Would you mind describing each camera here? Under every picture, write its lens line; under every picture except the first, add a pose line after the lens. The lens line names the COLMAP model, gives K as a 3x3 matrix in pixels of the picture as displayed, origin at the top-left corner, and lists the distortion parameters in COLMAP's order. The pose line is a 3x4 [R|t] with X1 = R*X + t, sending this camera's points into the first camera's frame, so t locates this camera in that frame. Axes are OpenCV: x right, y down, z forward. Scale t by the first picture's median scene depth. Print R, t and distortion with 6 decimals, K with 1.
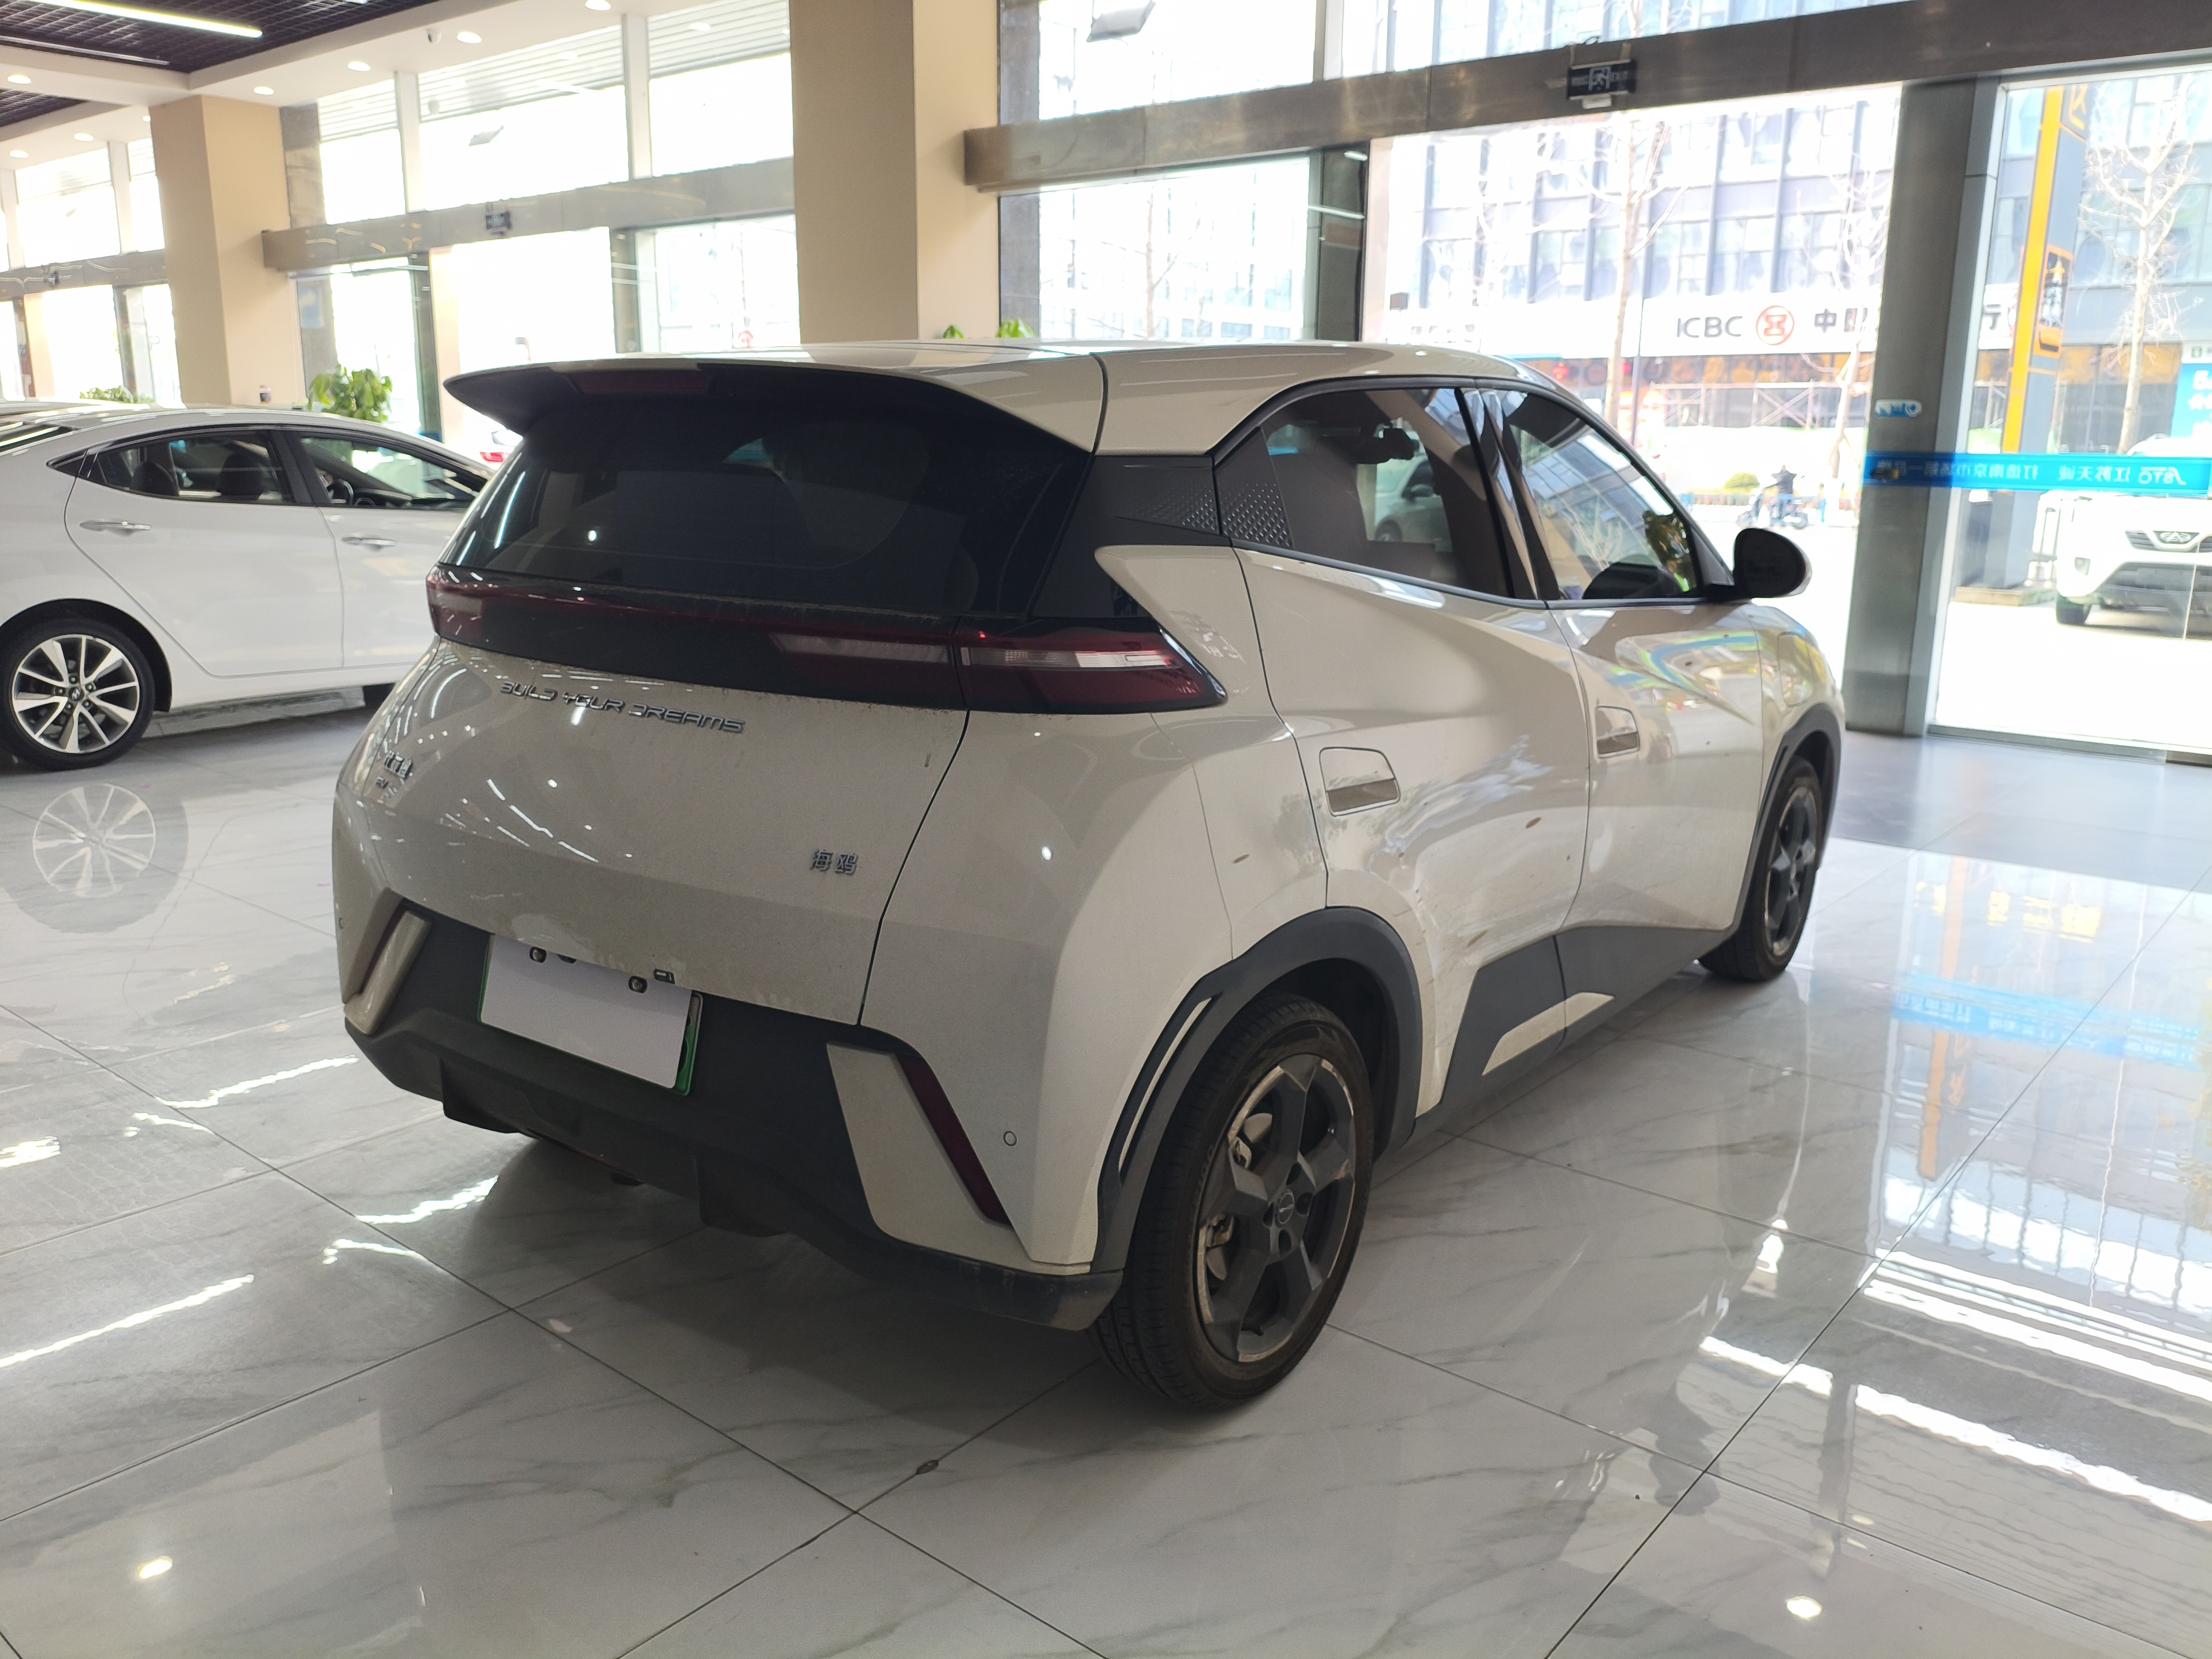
lens RADIAL K [[1712.3, 0, 1103.6], [0, 1712.3, 833.2], [0, 0, 1]] dist [-0.004911, -0.001121]
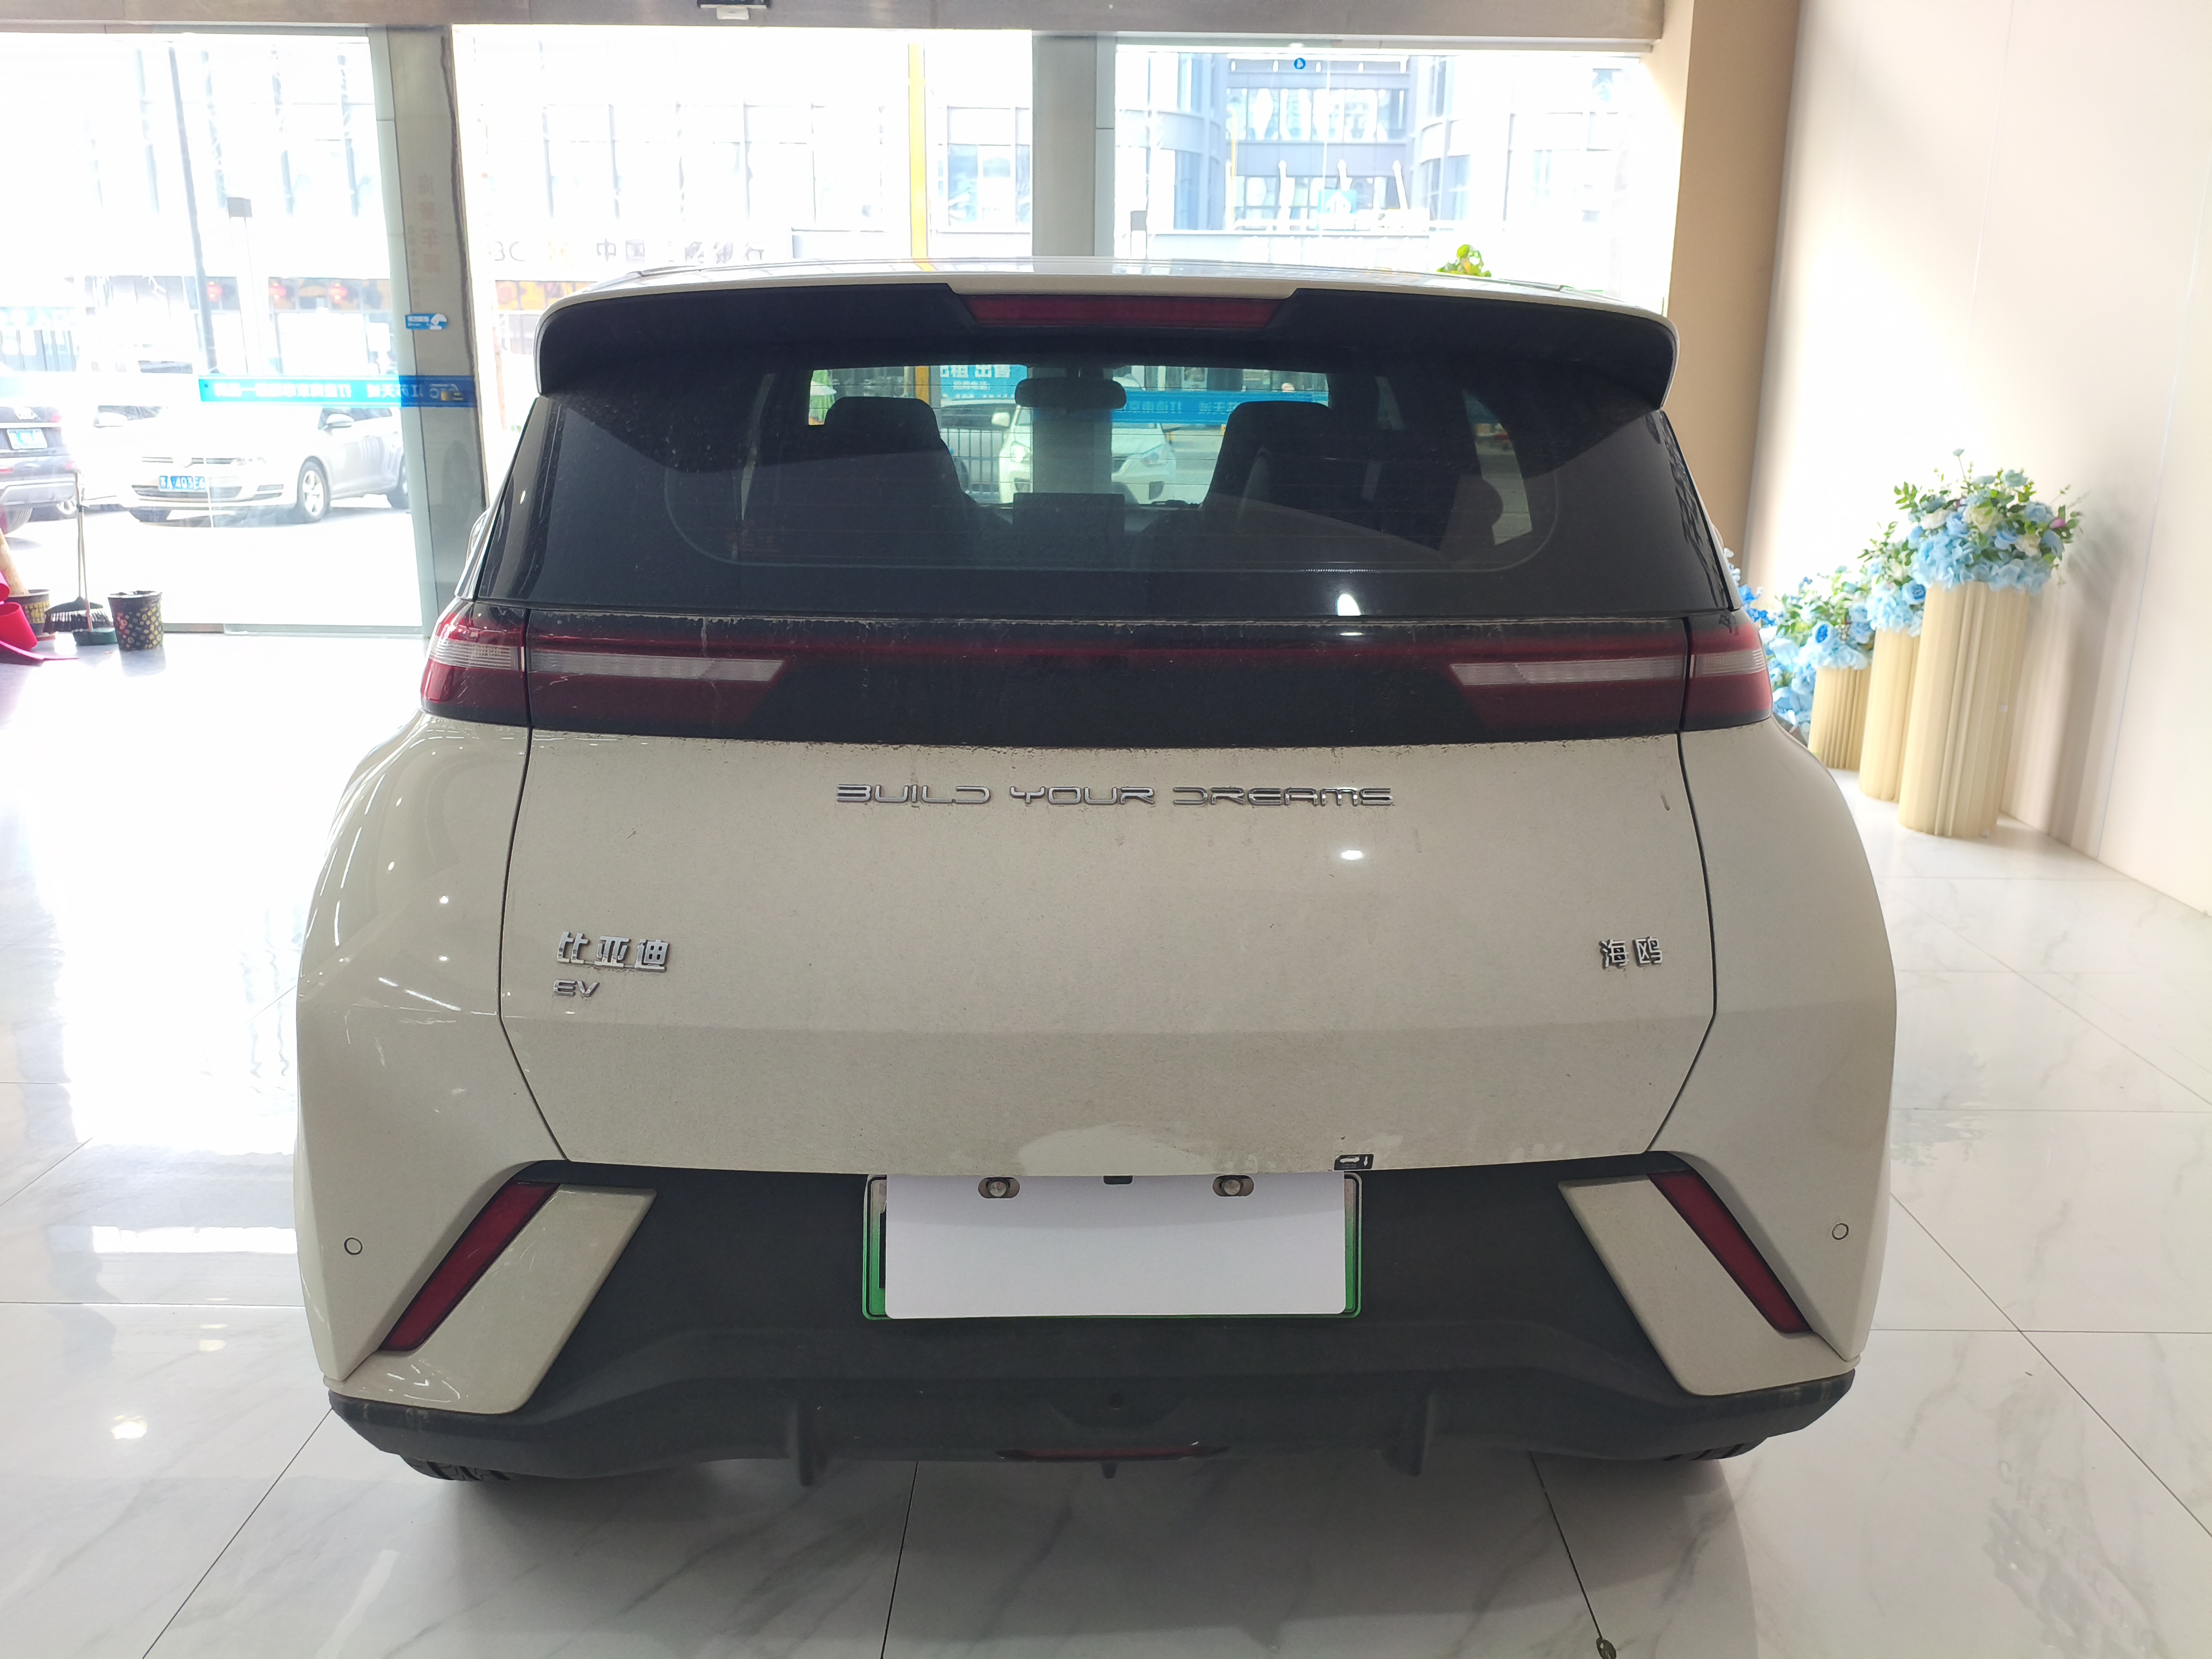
lens RADIAL K [[1712.3, 0, 1104.5], [0, 1712.3, 821.0], [0, 0, 1]] dist [-0.004911, -0.001121]
pose [[0.781065, -0.157380, 0.604292, -0.217983], [0.136796, 0.987337, 0.080325, -0.037091], [-0.609282, 0.019926, 0.792703, 0.146720]]
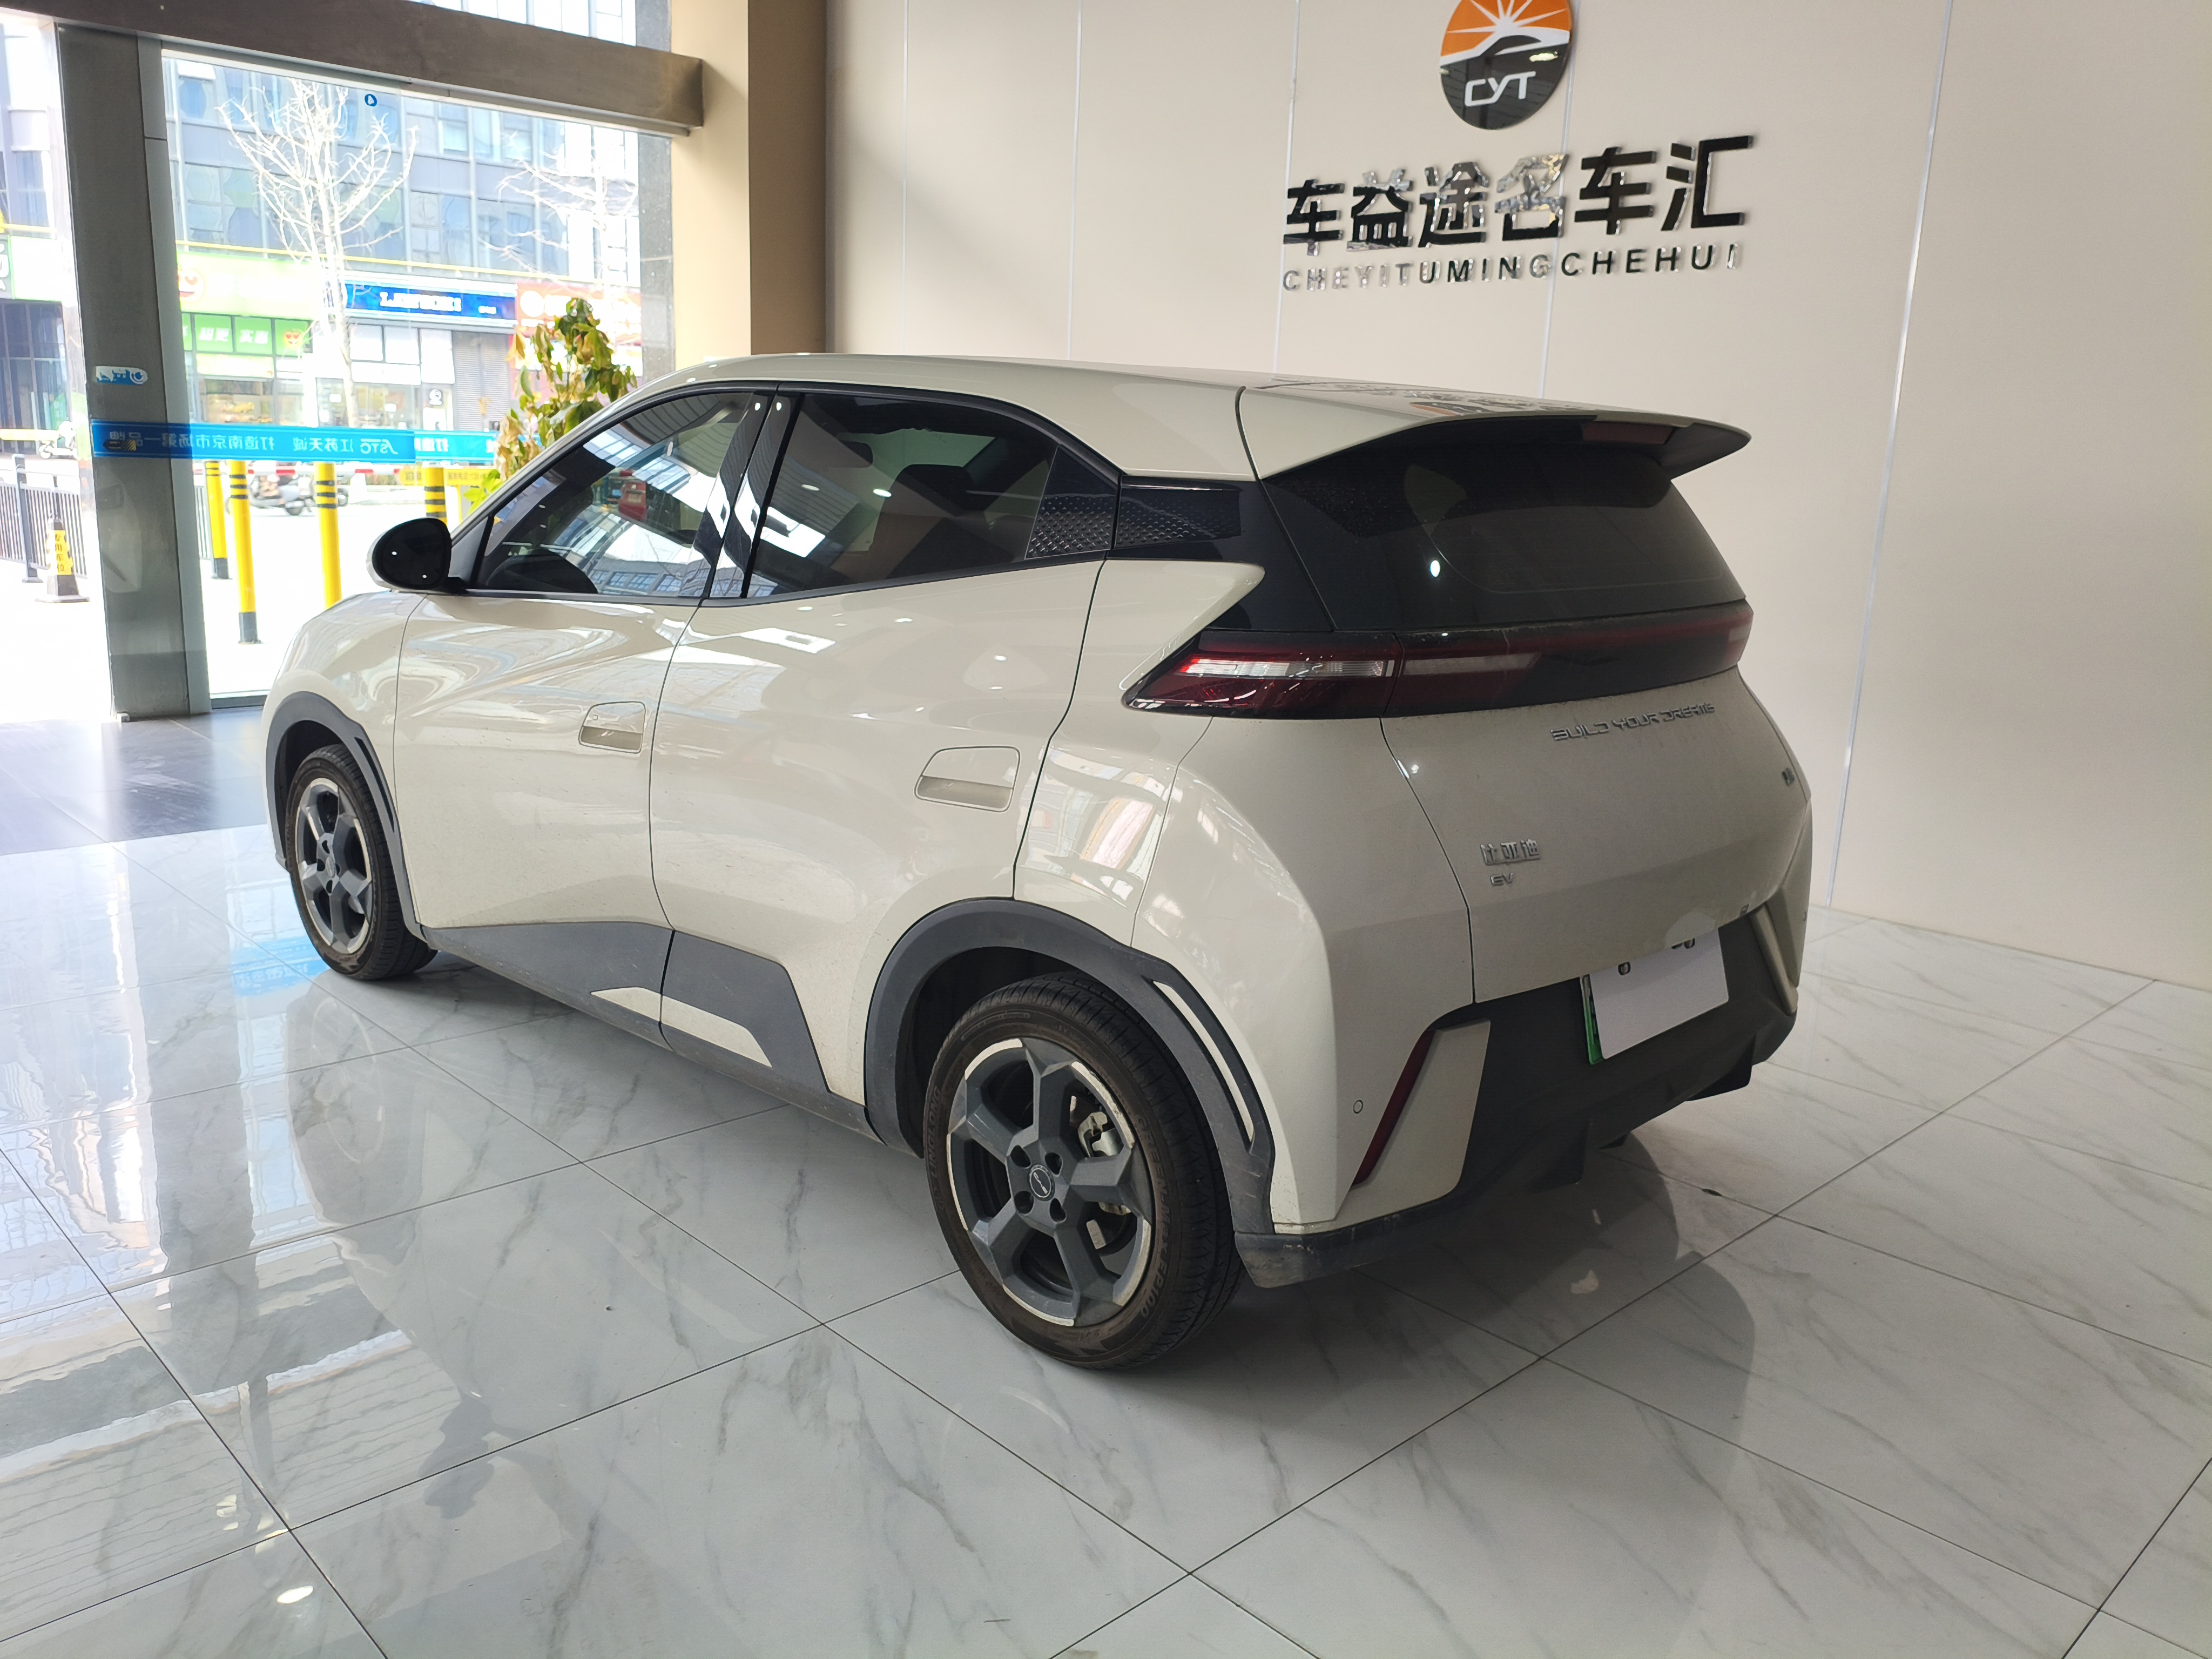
lens RADIAL K [[1712.3, 0, 1117.1], [0, 1712.3, 831.9], [0, 0, 1]] dist [-0.004911, -0.001121]
pose [[0.121802, -0.224954, 0.966727, -0.459198], [0.191036, 0.961081, 0.199571, -0.094370], [-0.973997, 0.160371, 0.160035, 0.373383]]
